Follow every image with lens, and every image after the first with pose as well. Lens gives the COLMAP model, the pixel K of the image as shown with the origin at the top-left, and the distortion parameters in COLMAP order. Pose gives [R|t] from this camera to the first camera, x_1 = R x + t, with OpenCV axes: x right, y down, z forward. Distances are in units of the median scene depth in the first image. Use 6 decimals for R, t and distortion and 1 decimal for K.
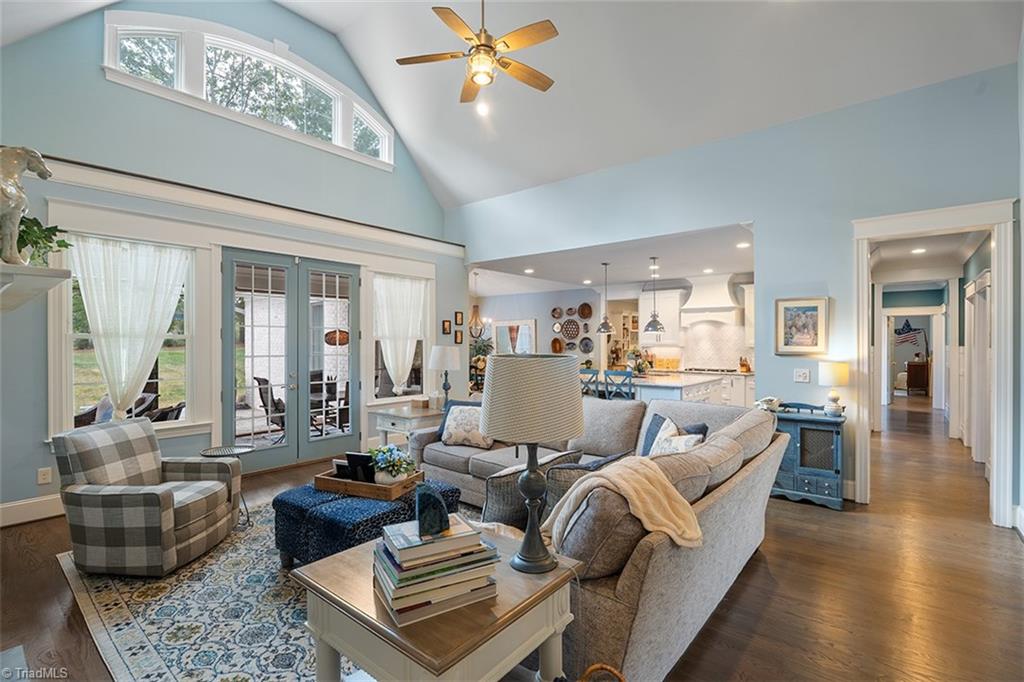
lens RADIAL K [[476.3, 0, 512.0], [0, 476.3, 341.0], [0, 0, 1]] dist [0.000386, 0.000058]
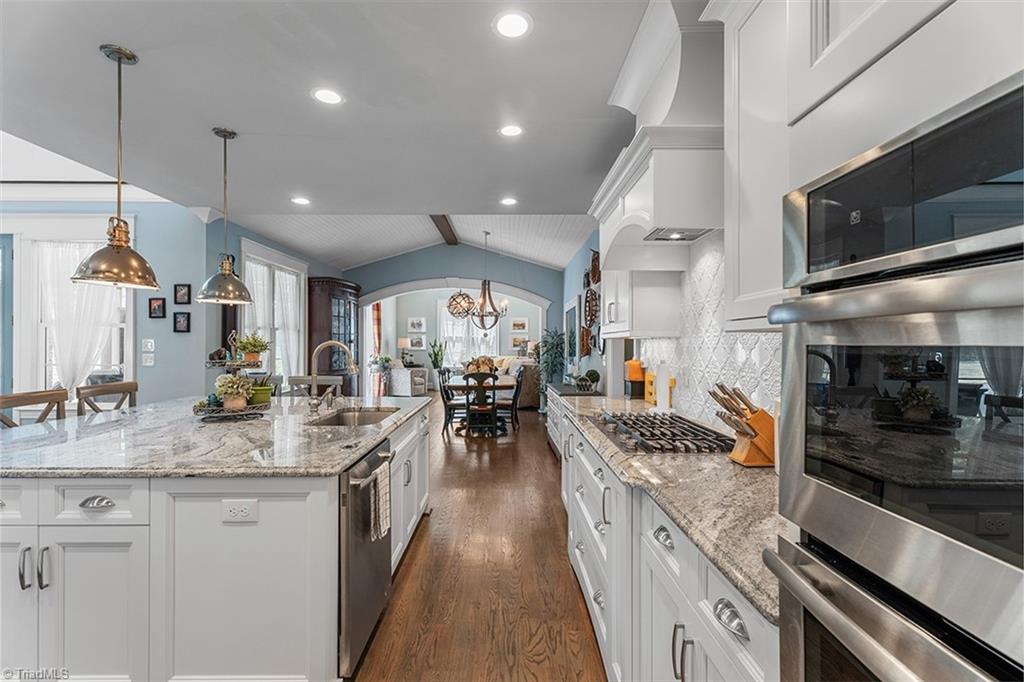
lens RADIAL K [[454.4, 0, 506.3], [0, 454.4, 345.8], [0, 0, 1]] dist [0.000346, -0.000928]
pose [[0.629133, 0.004124, -0.777286, 0.447367], [-0.002656, 0.999991, 0.003155, 0.014769], [0.777293, 0.000080, 0.629139, 0.635317]]
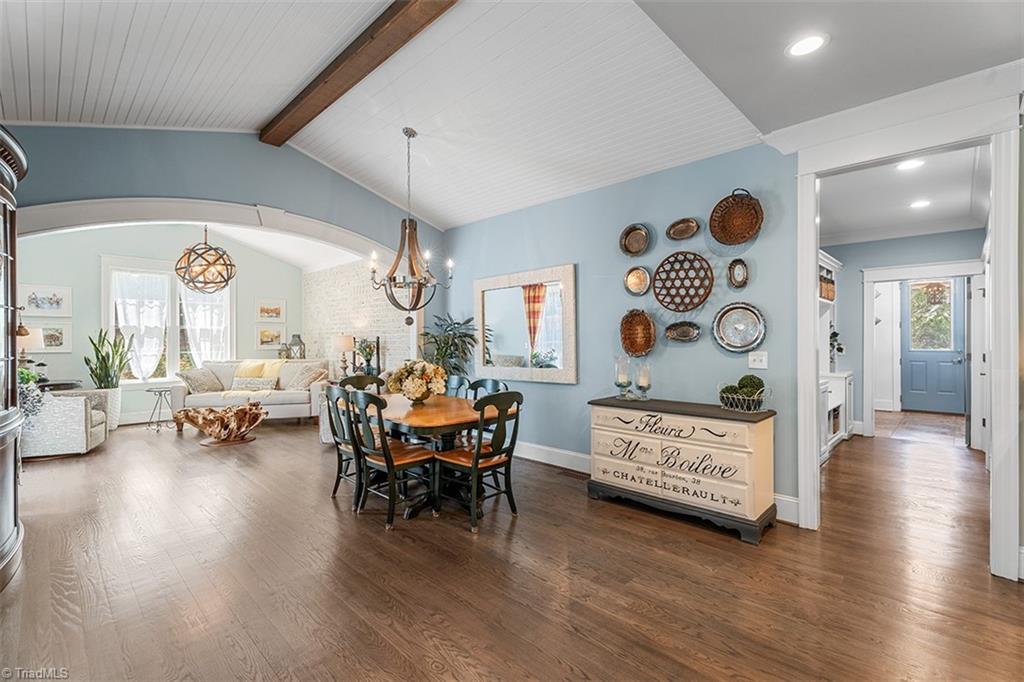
lens RADIAL K [[454.4, 0, 506.3], [0, 454.4, 345.8], [0, 0, 1]] dist [0.000346, -0.000928]
pose [[0.996437, -0.000764, -0.084335, 0.026420], [0.001498, 0.999962, 0.008645, 0.017569], [0.084325, -0.008741, 0.996400, 0.672617]]
